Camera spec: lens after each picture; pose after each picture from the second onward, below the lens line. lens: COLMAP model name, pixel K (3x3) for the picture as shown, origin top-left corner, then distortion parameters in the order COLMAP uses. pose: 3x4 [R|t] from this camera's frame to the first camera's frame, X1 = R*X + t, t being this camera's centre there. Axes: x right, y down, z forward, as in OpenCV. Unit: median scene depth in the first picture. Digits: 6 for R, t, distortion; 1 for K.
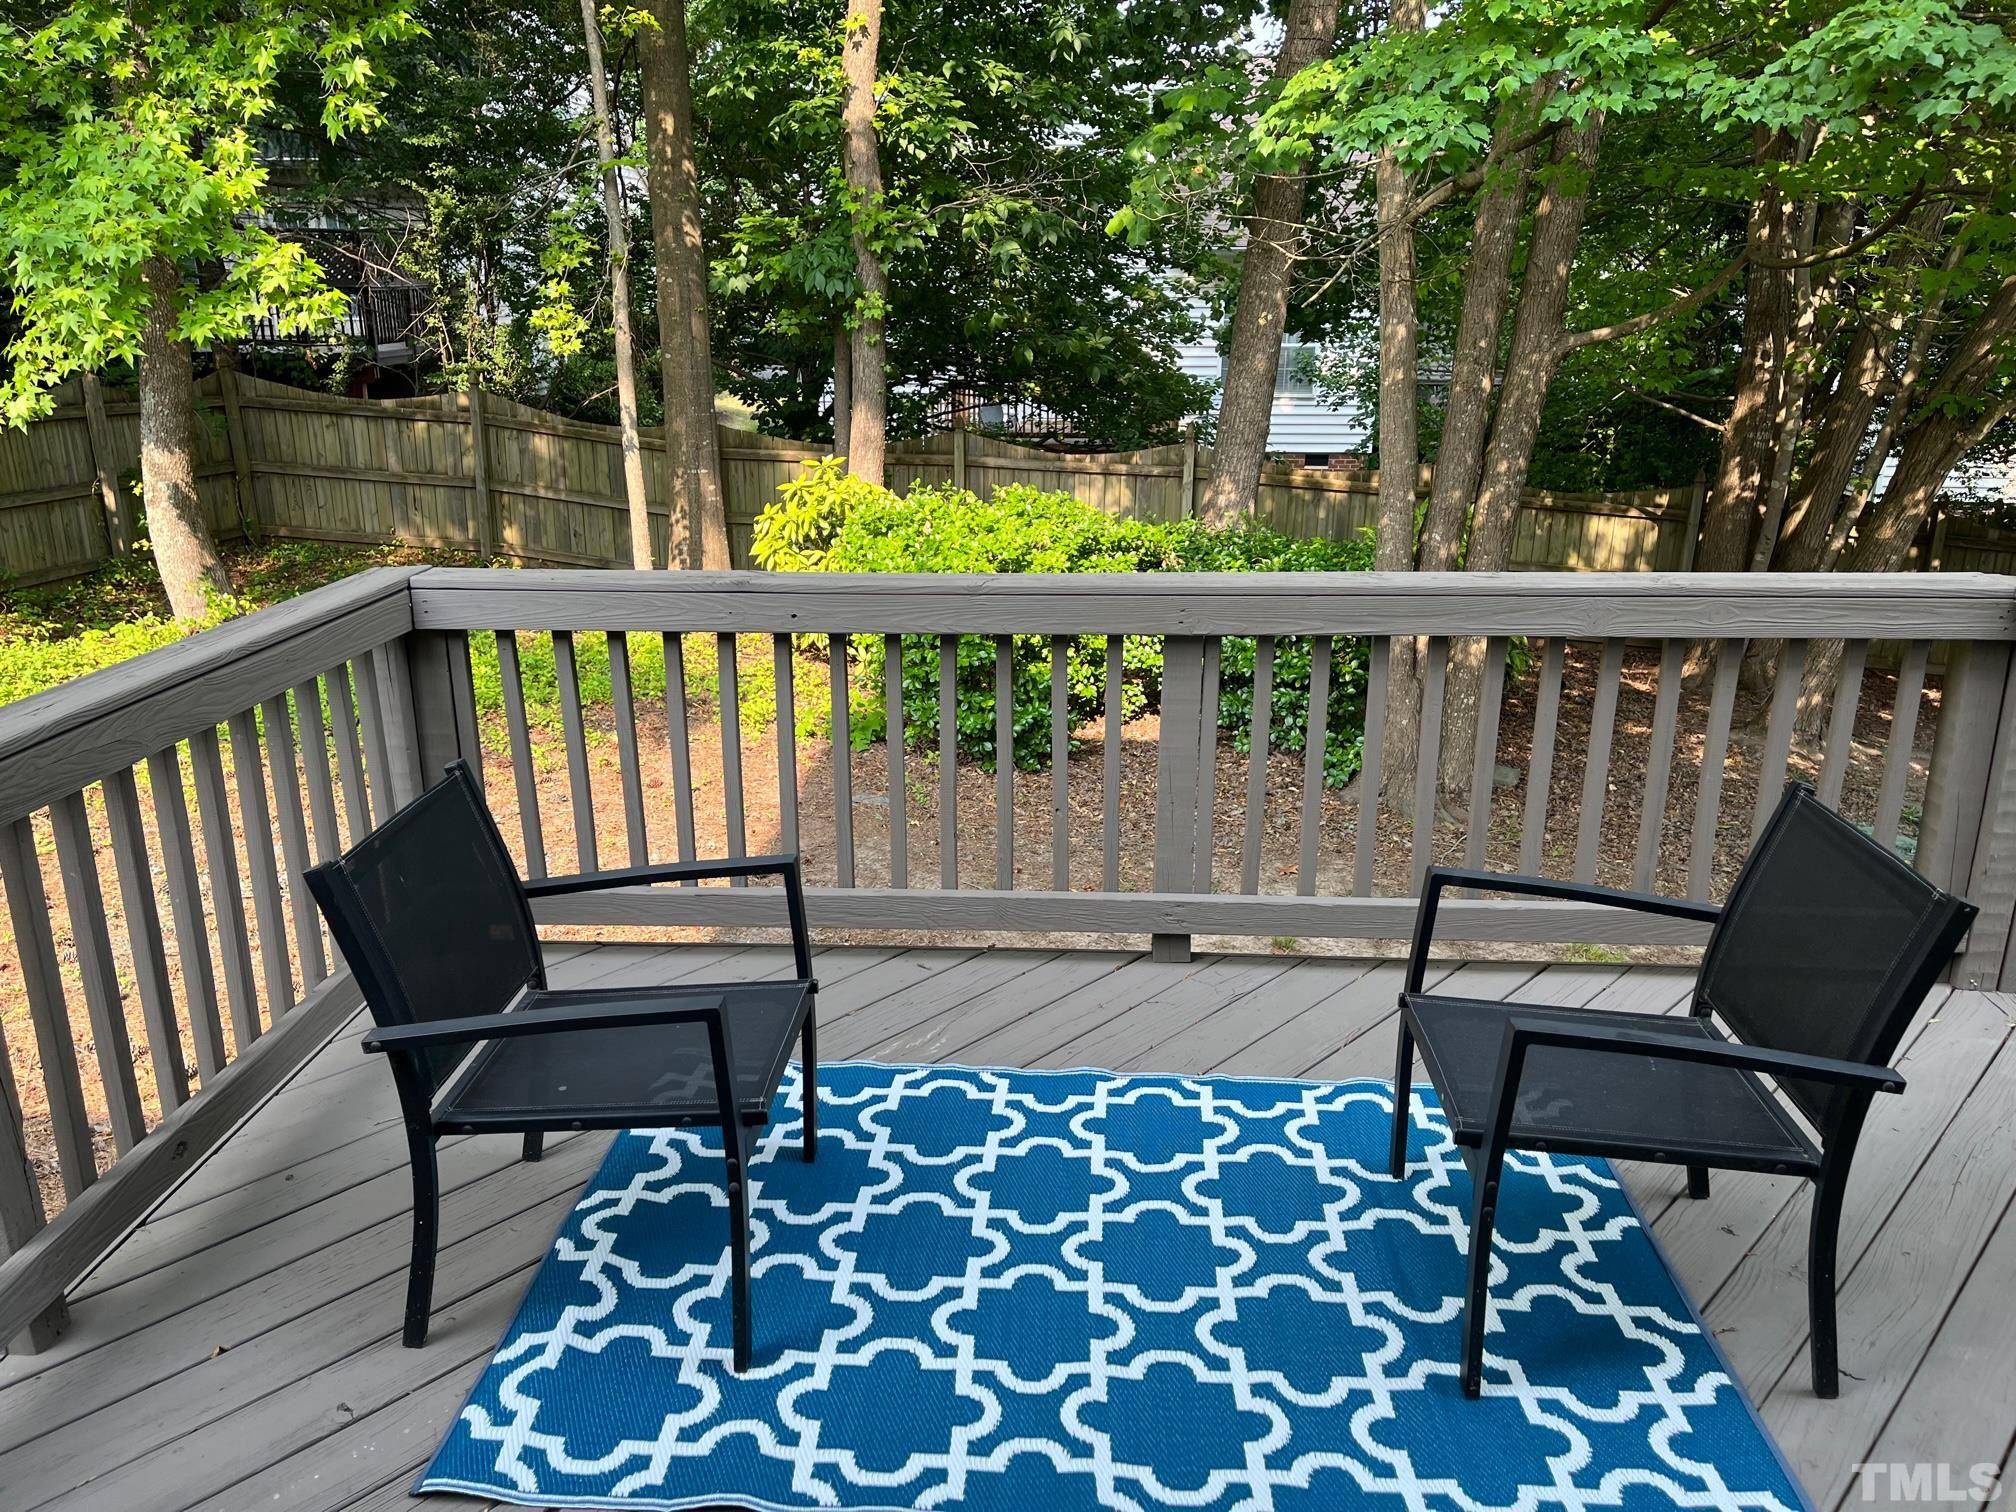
lens RADIAL K [[1508.3, 0, 1010.8], [0, 1508.3, 893.2], [0, 0, 1]] dist [0.019072, 0.008892]
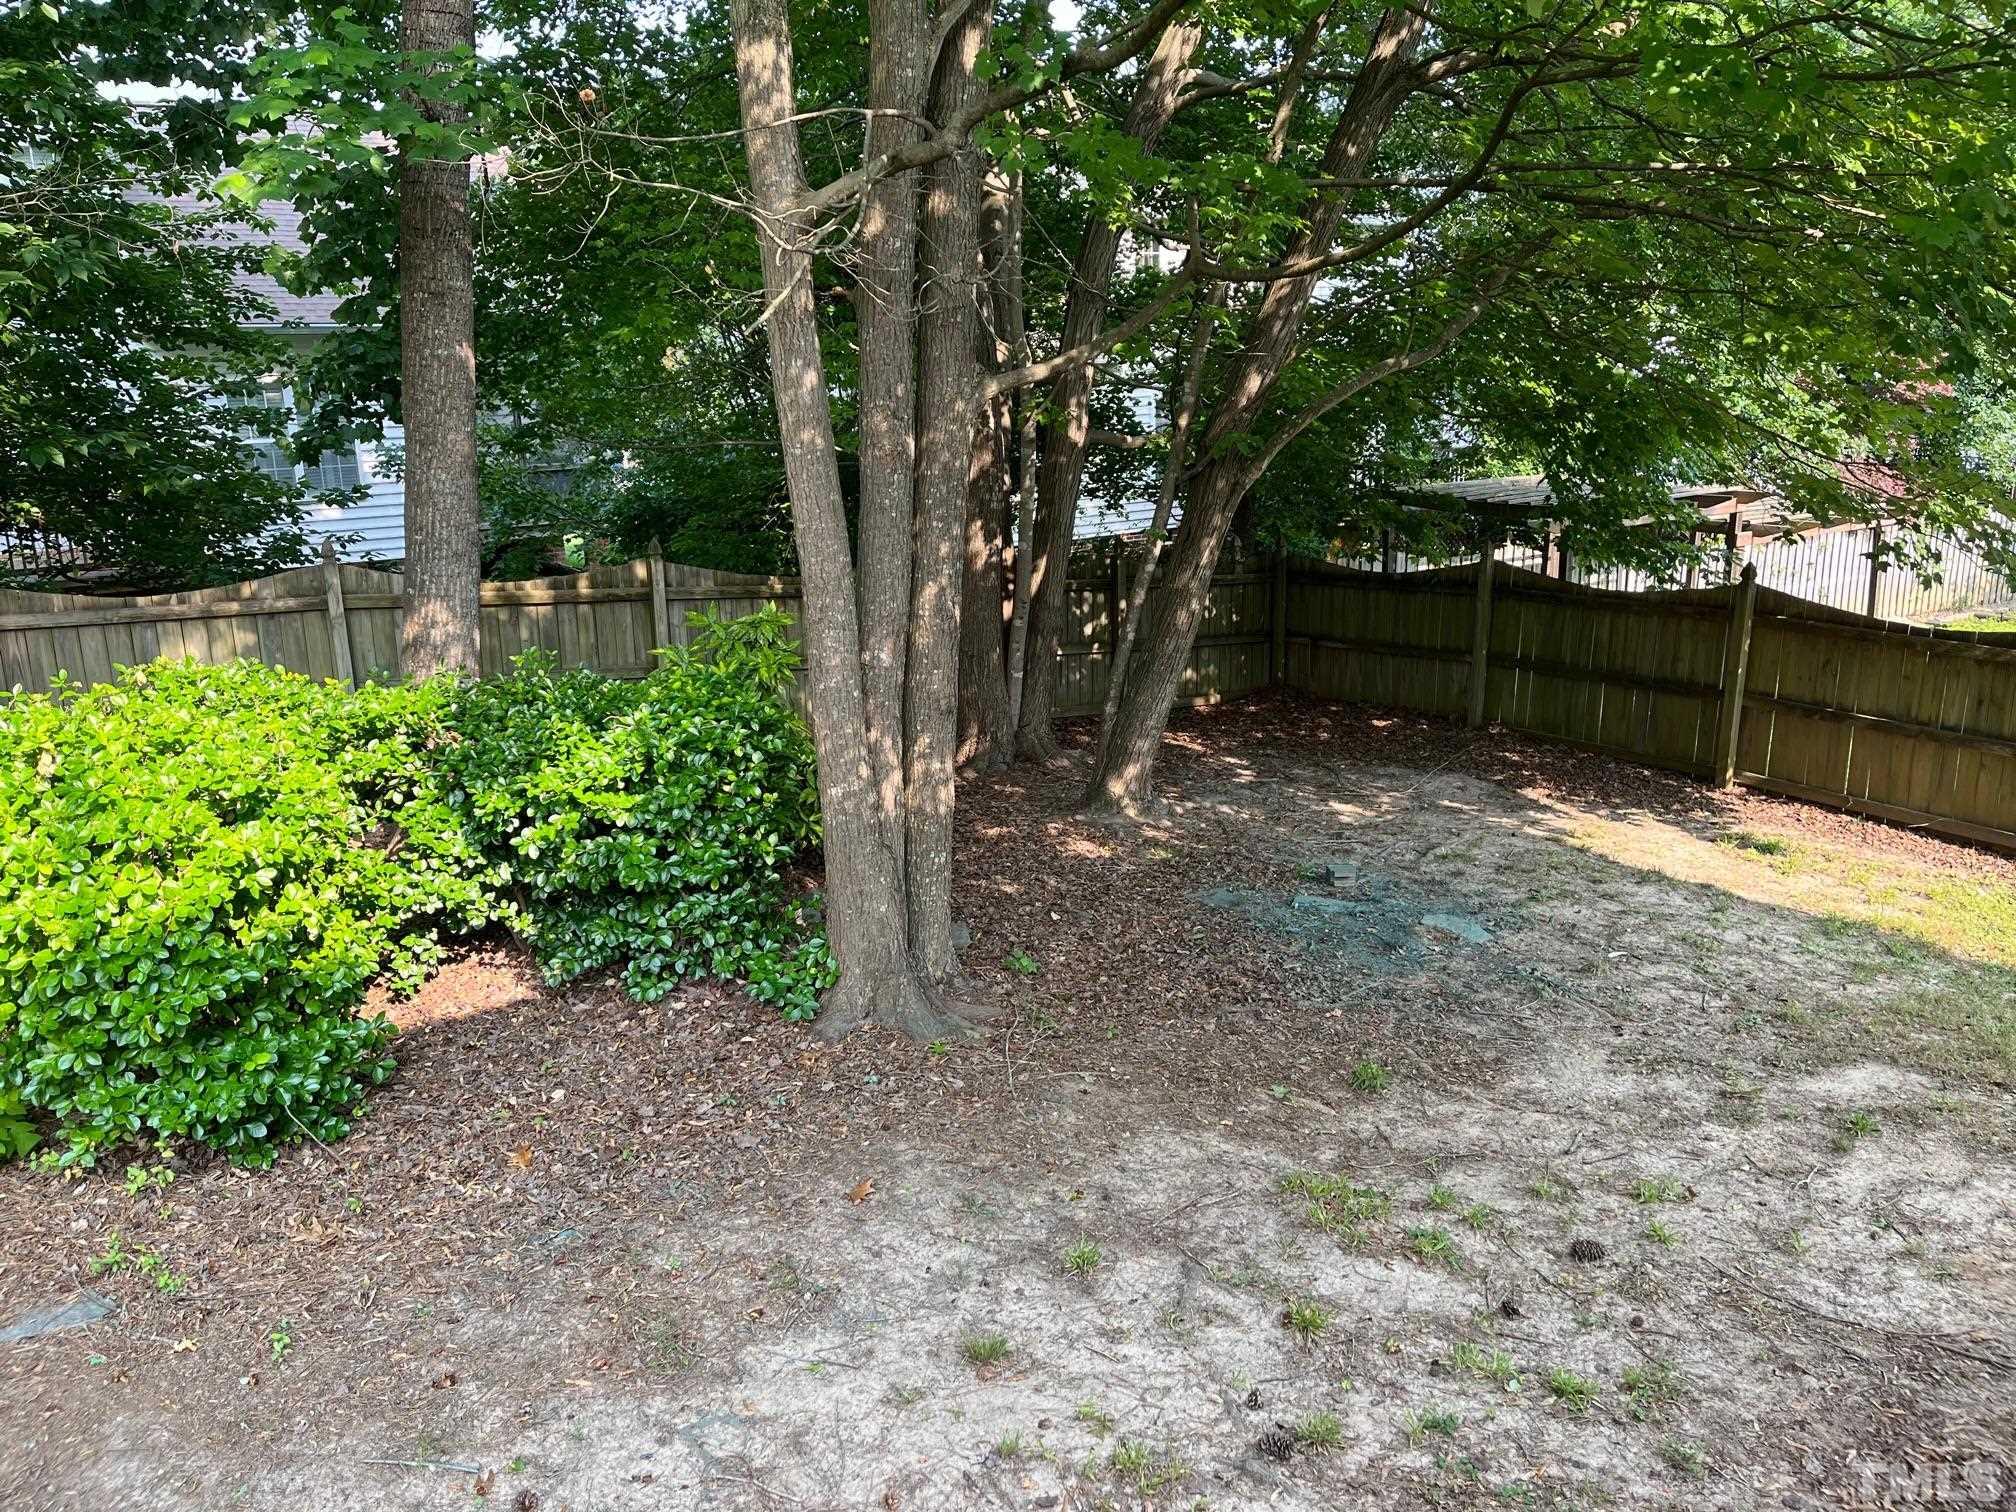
lens RADIAL K [[1493.6, 0, 1008.0], [0, 1493.6, 756.0], [0, 0, 1]] dist [0.070670, -0.112168]
pose [[0.779495, -0.179501, 0.600139, -0.242019], [0.261050, 0.963991, -0.050739, -0.291891], [-0.569421, 0.196217, 0.798285, 0.869445]]
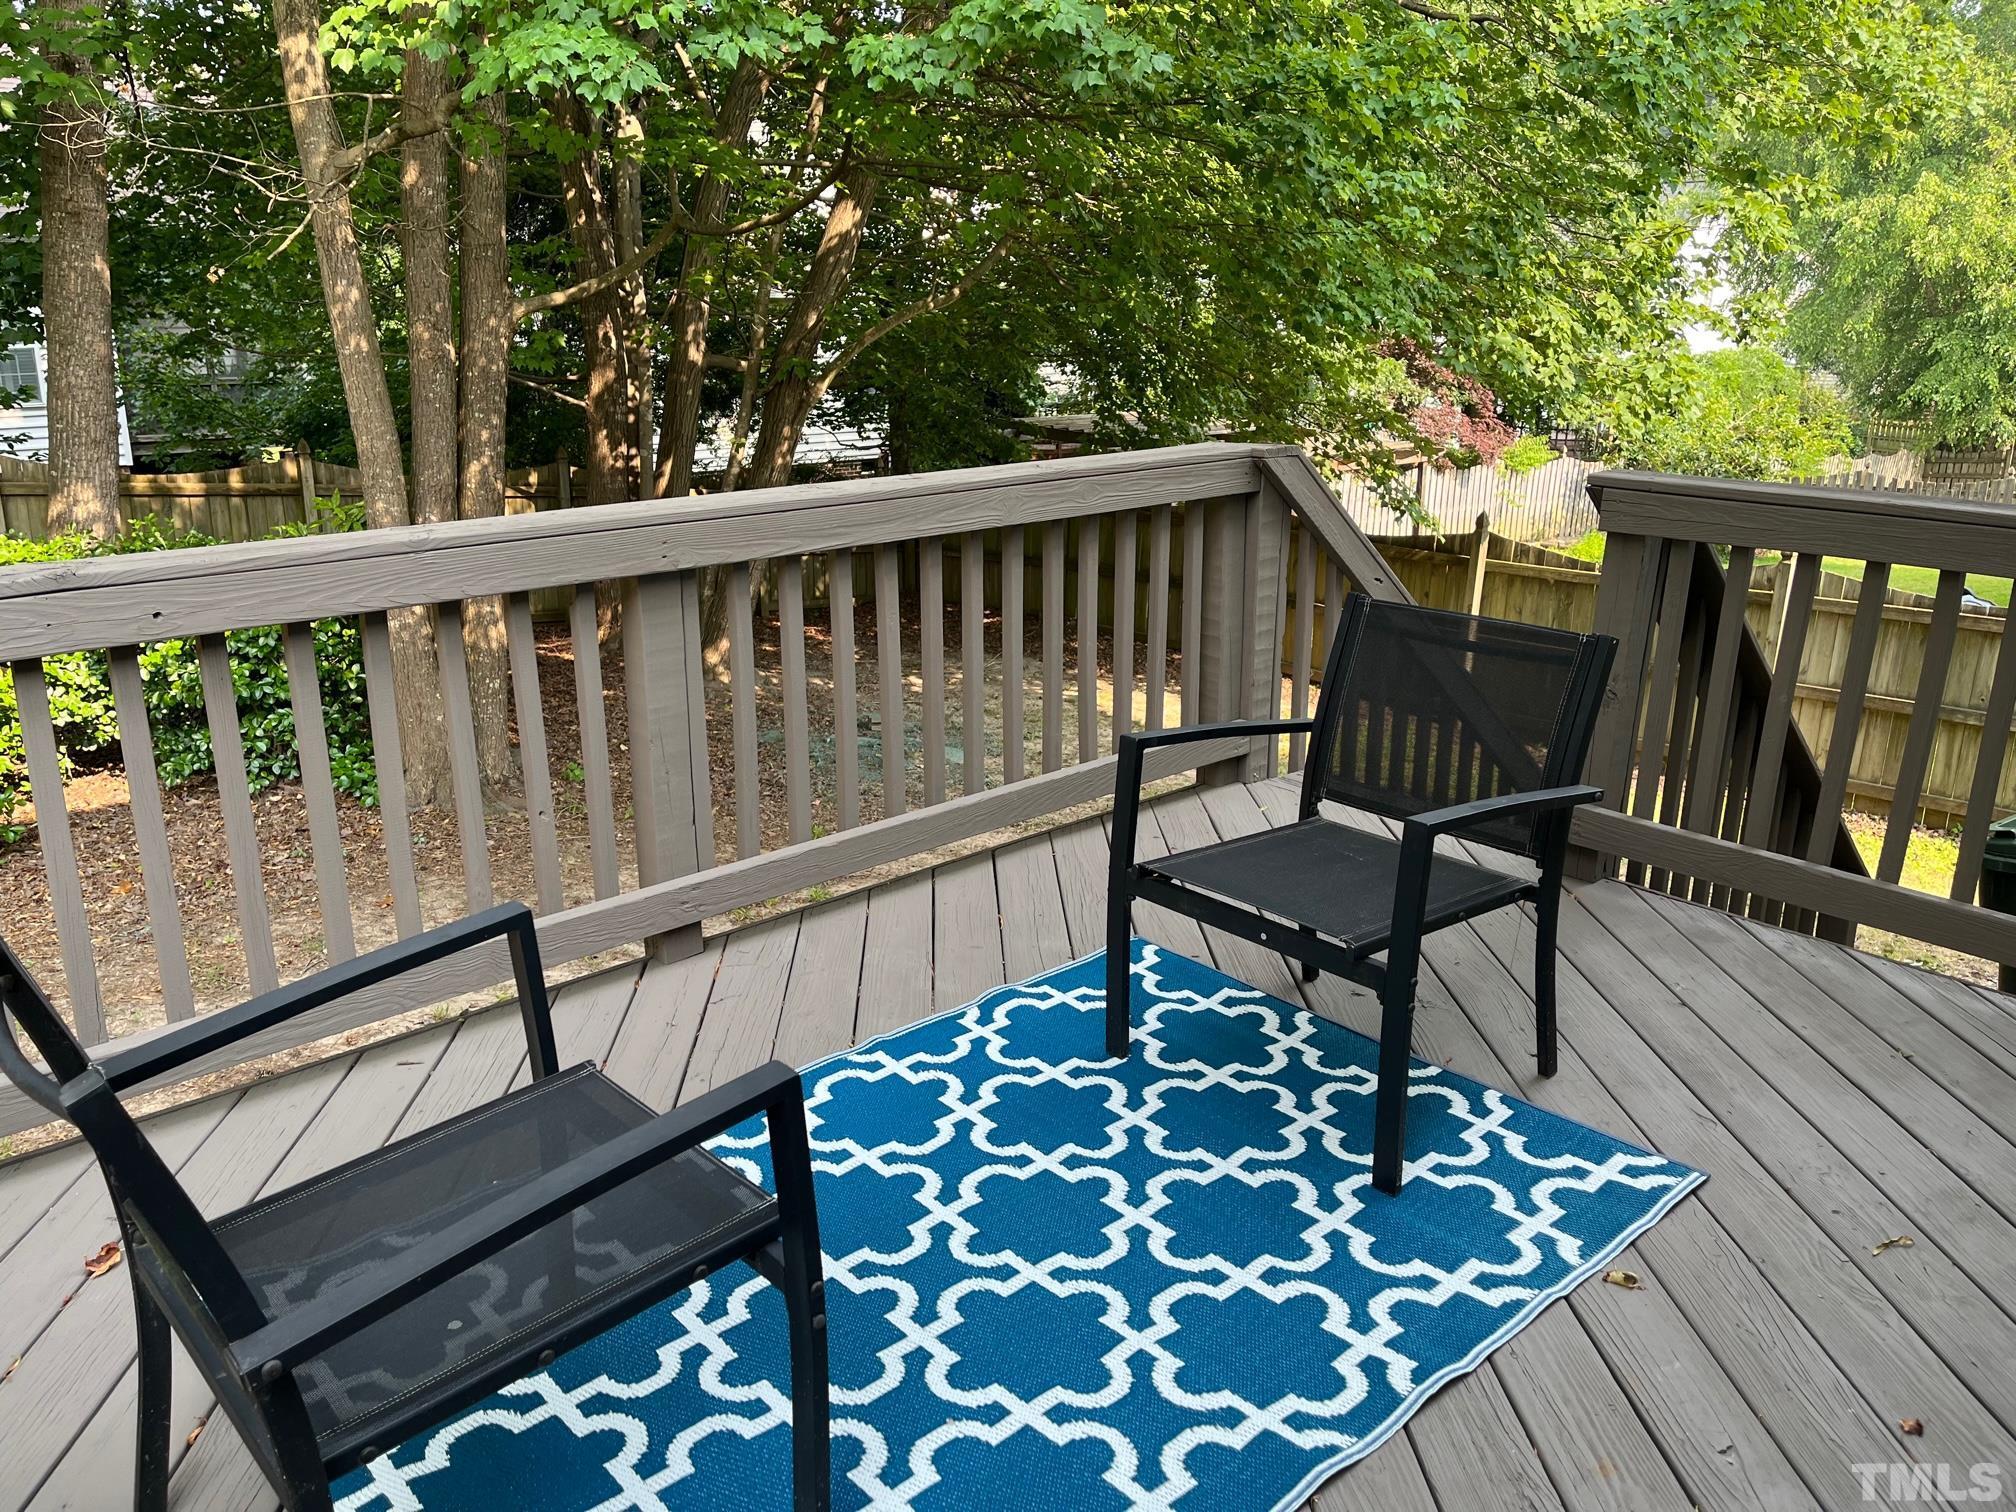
lens RADIAL K [[1525.3, 0, 1018.0], [0, 1525.3, 767.1], [0, 0, 1]] dist [0.095713, -0.127899]
pose [[0.689260, -0.208499, 0.693865, -0.346859], [0.267520, 0.963261, 0.023706, -0.028701], [-0.673316, 0.169283, 0.719714, 0.225985]]
